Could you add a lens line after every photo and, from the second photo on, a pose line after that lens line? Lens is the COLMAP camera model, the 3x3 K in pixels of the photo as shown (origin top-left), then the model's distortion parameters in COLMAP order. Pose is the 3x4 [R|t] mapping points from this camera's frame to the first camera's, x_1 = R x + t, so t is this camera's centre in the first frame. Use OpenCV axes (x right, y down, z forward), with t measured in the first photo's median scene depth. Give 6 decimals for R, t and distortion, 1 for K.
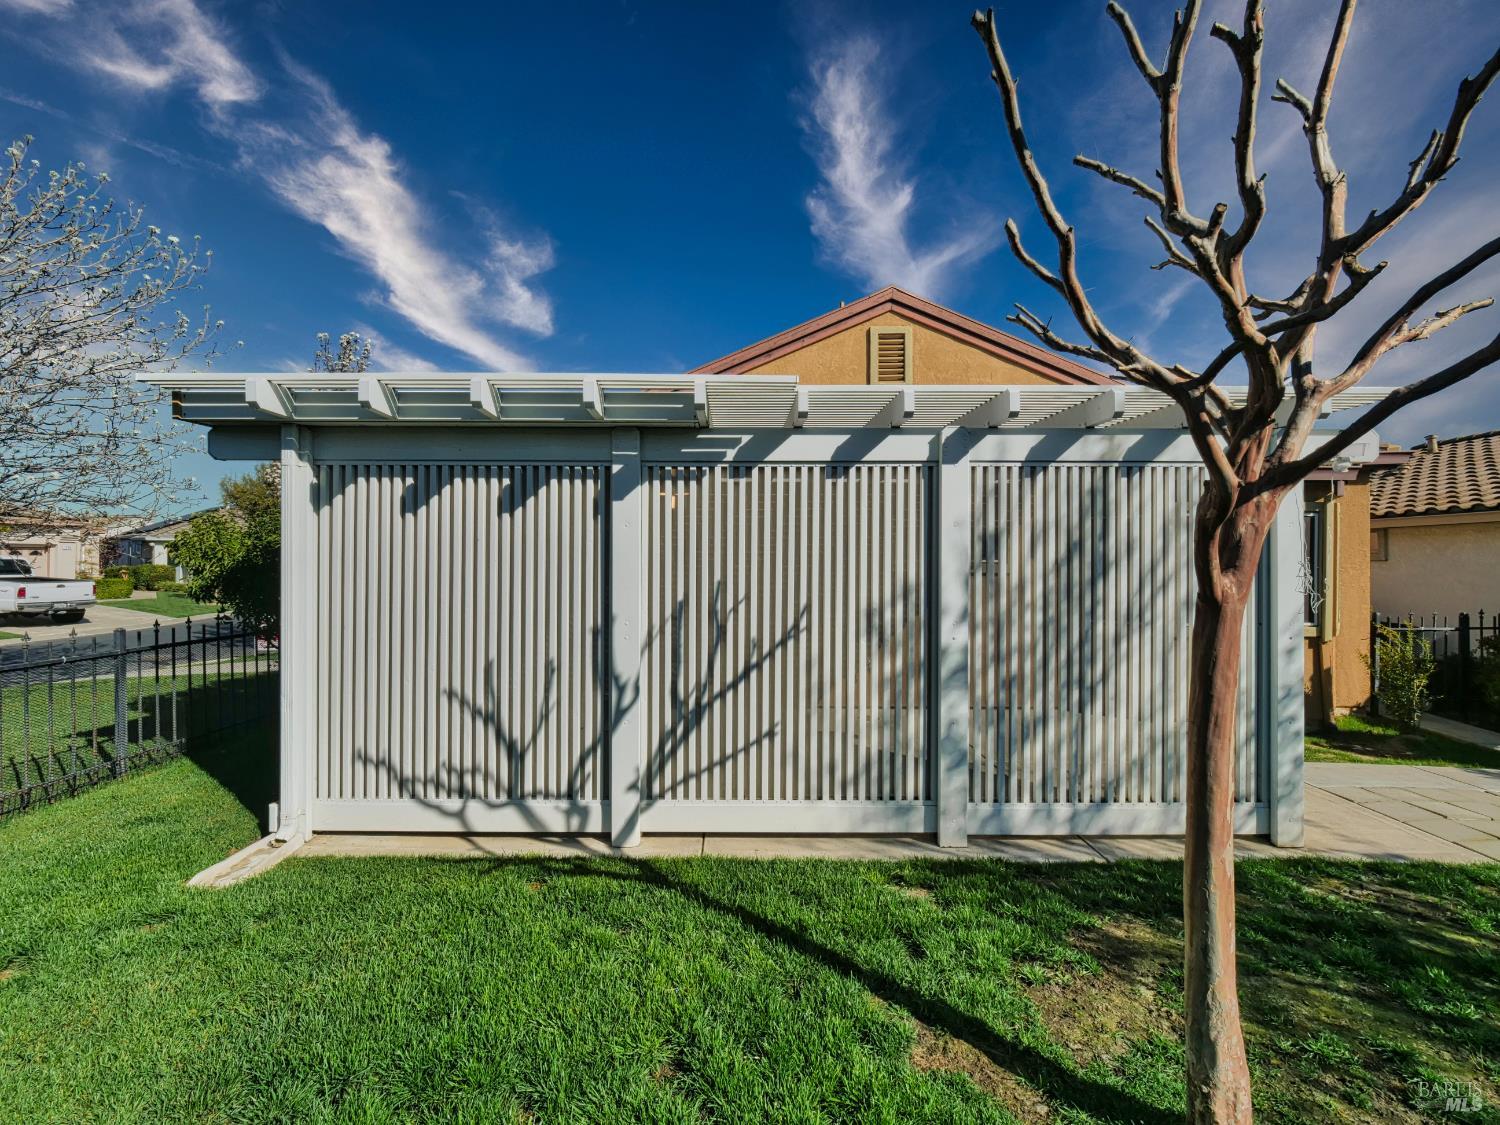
lens RADIAL K [[640.2, 0, 736.3], [0, 640.2, 560.5], [0, 0, 1]] dist [-0.006323, 0.001123]
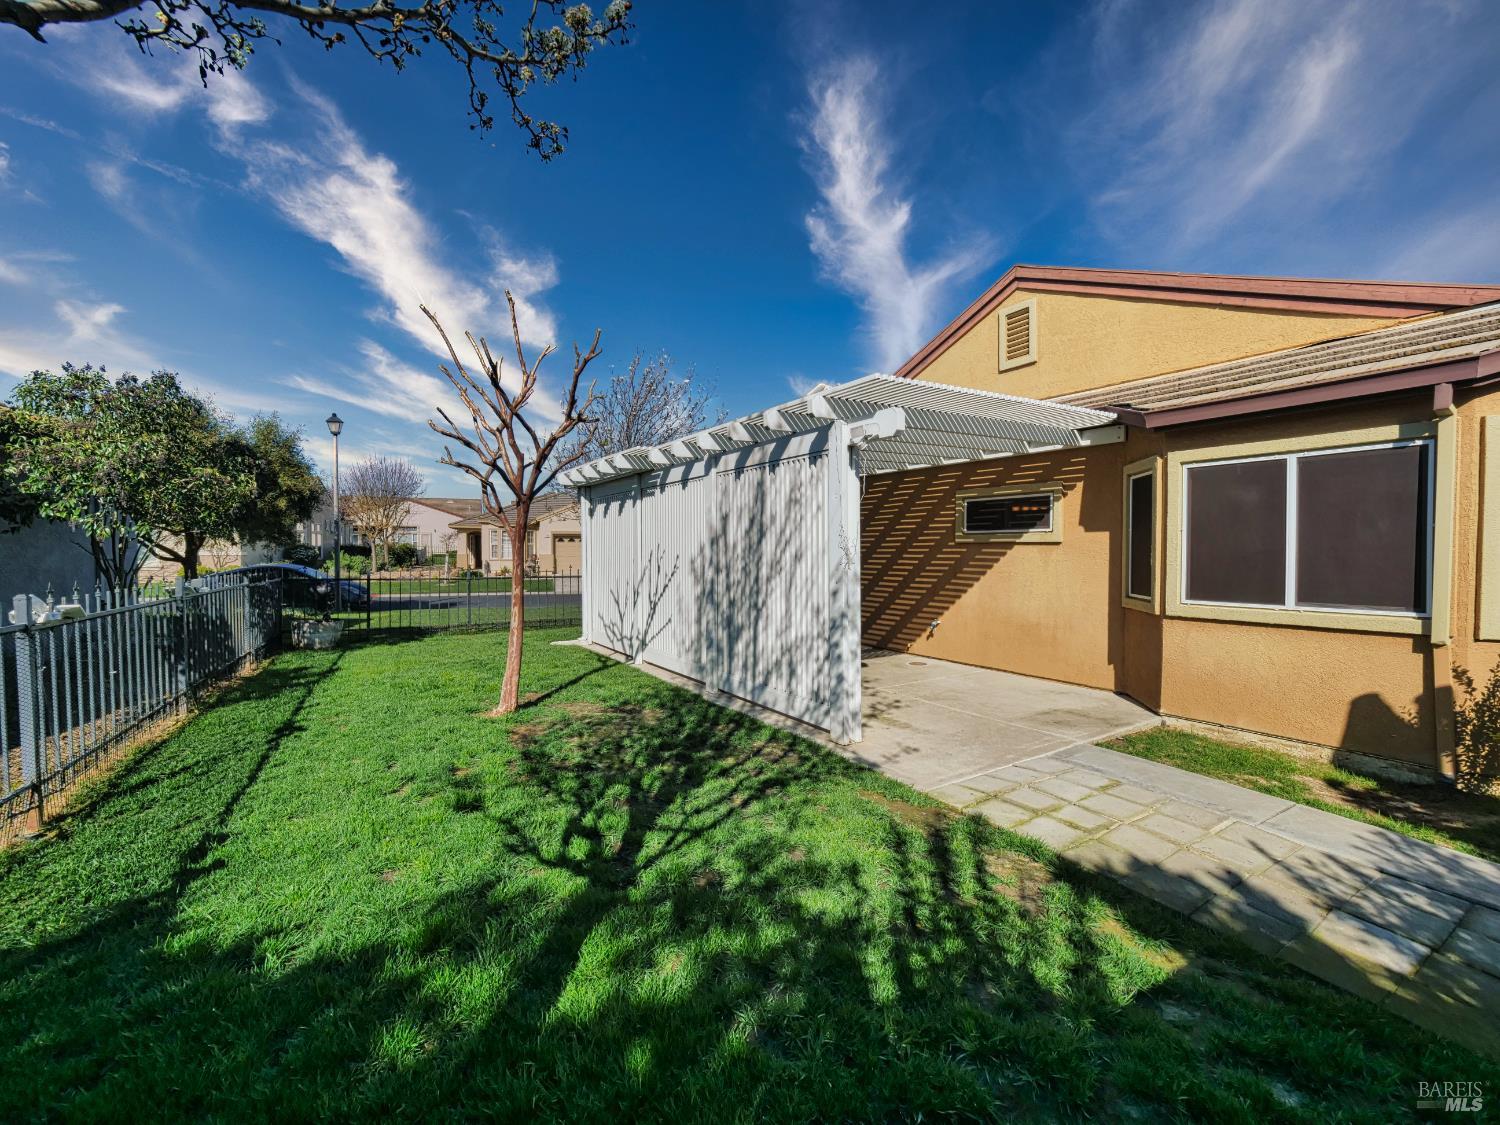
lens RADIAL K [[640.2, 0, 724.6], [0, 640.2, 558.5], [0, 0, 1]] dist [-0.006323, 0.001123]
pose [[0.505650, 0.009419, -0.862687, 1.856430], [0.007202, 0.999859, 0.015138, 0.050466], [0.862709, -0.013867, 0.505511, 0.142624]]
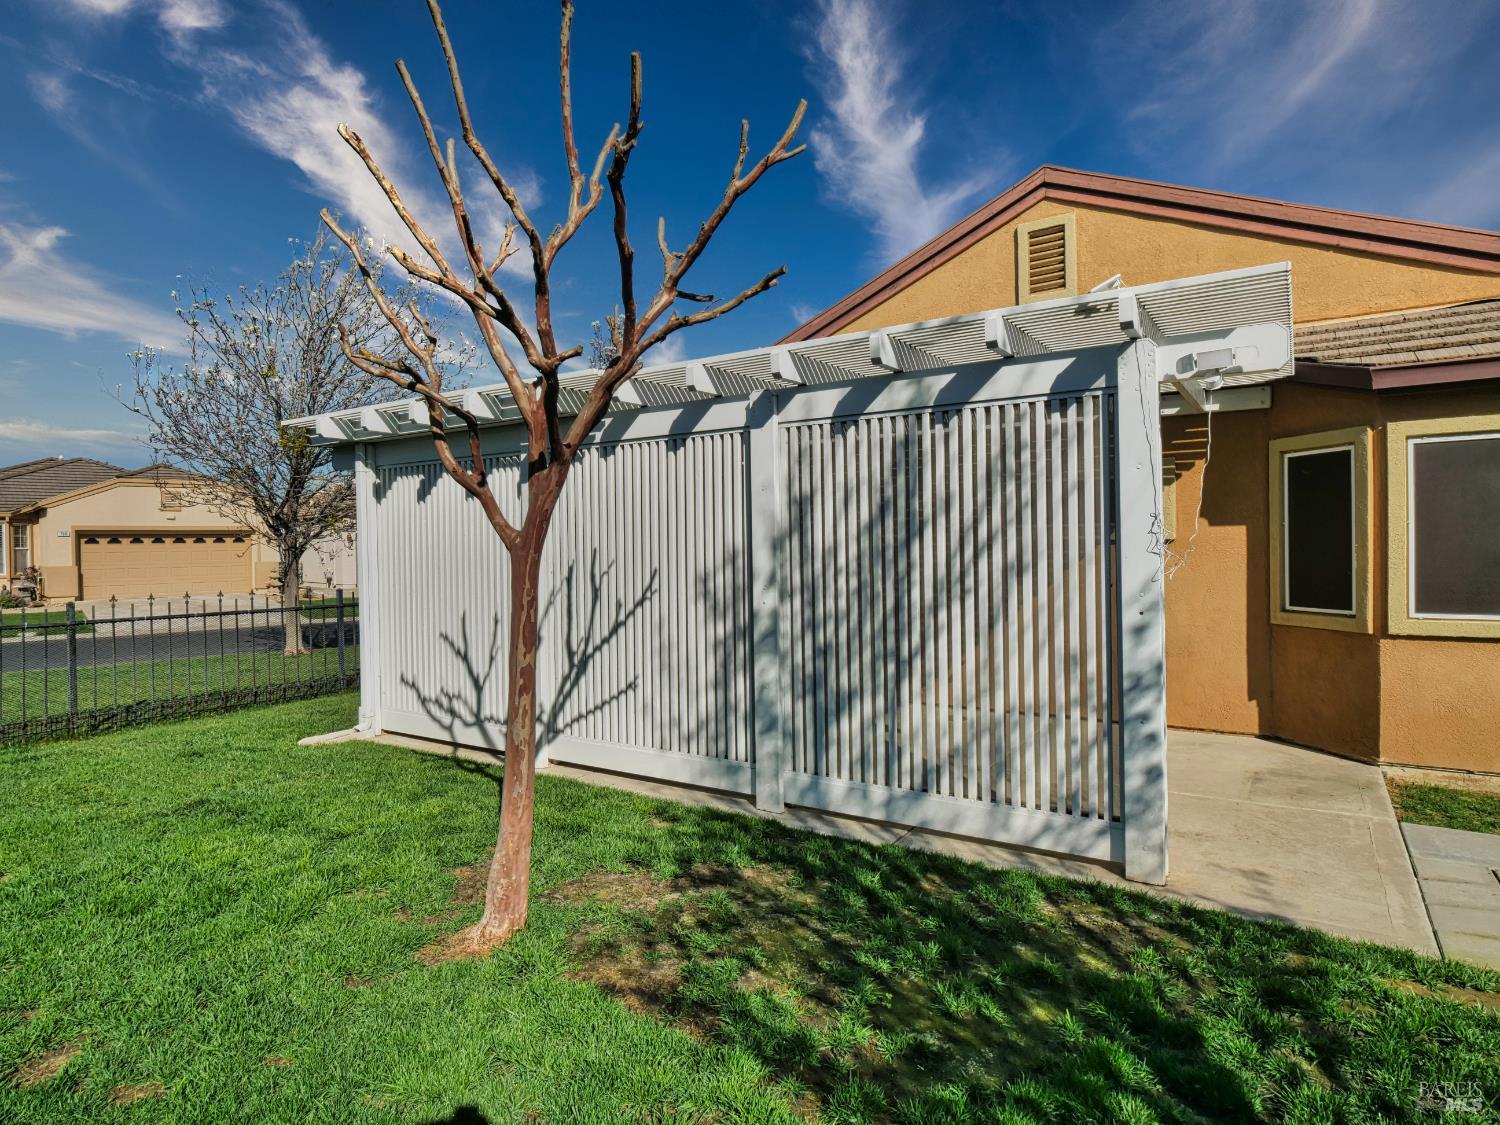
lens RADIAL K [[859.1, 0, 723.8], [0, 859.1, 546.4], [0, 0, 1]] dist [0.004325, -0.005168]
pose [[0.827603, -0.014623, -0.561124, 1.025004], [0.019493, 0.999806, 0.002696, 0.029449], [0.560976, -0.013169, 0.827728, -0.141877]]
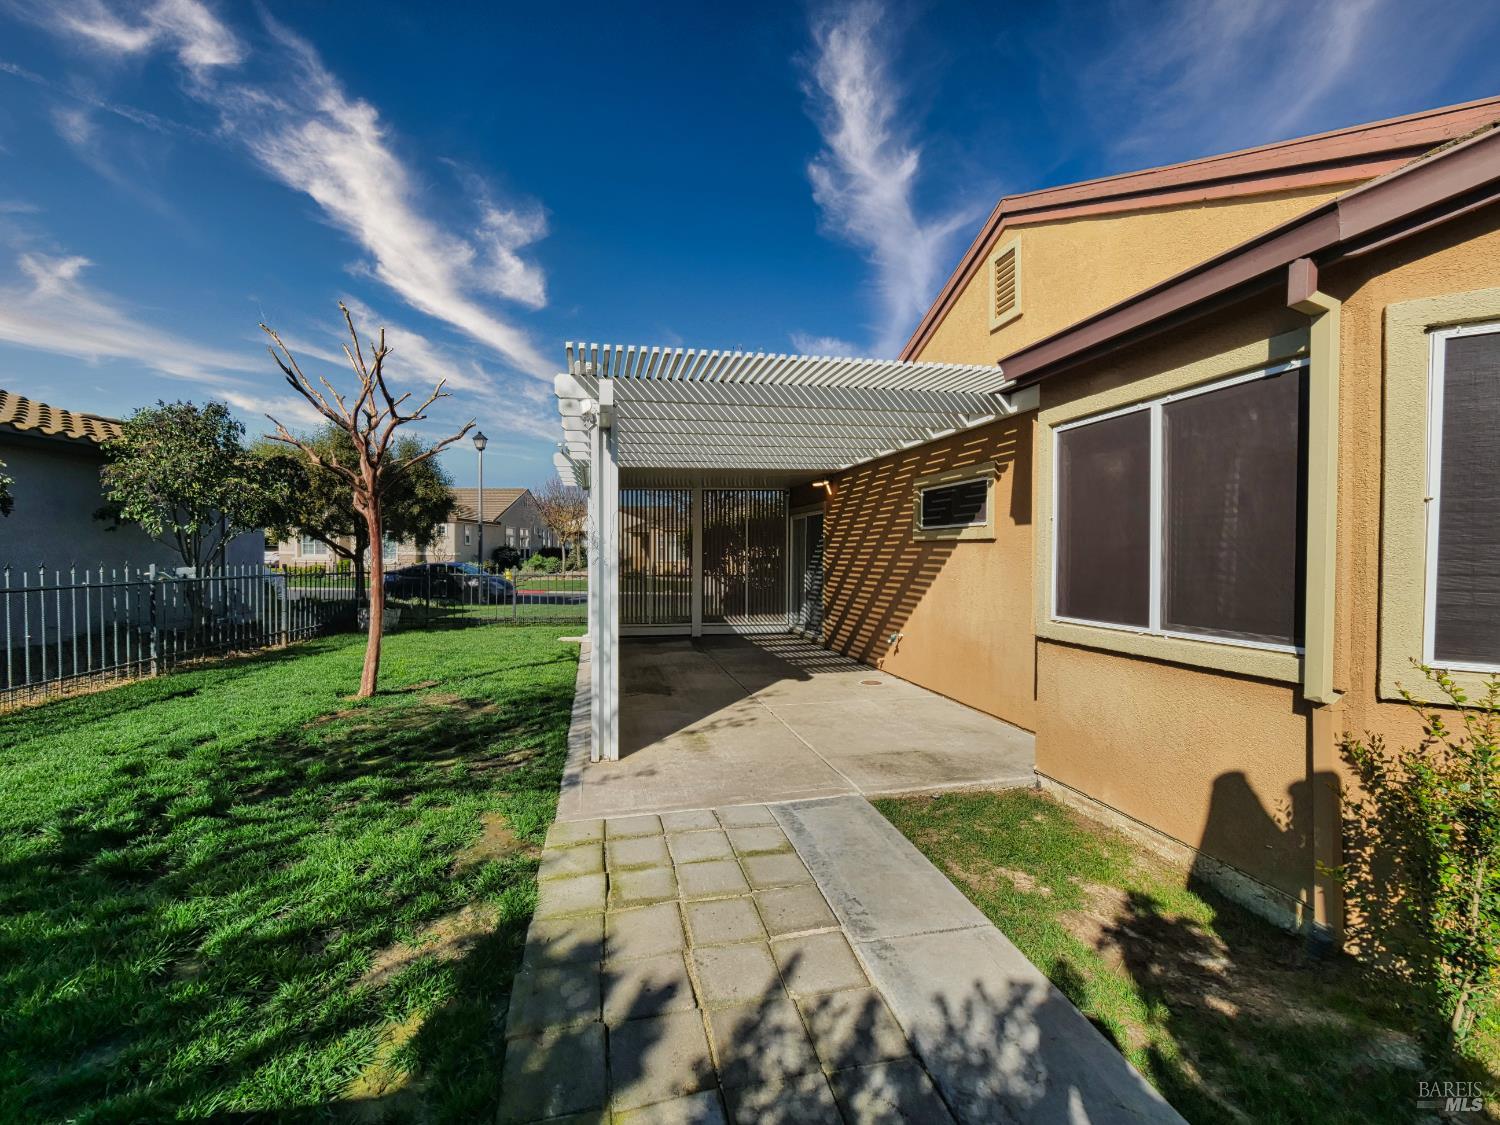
lens RADIAL K [[640.2, 0, 725.8], [0, 640.2, 559.8], [0, 0, 1]] dist [-0.006323, 0.001123]
pose [[0.188459, 0.007853, -0.982050, 2.050616], [-0.001507, 0.999969, 0.007707, 0.074325], [0.982080, 0.000028, 0.188465, 1.010566]]
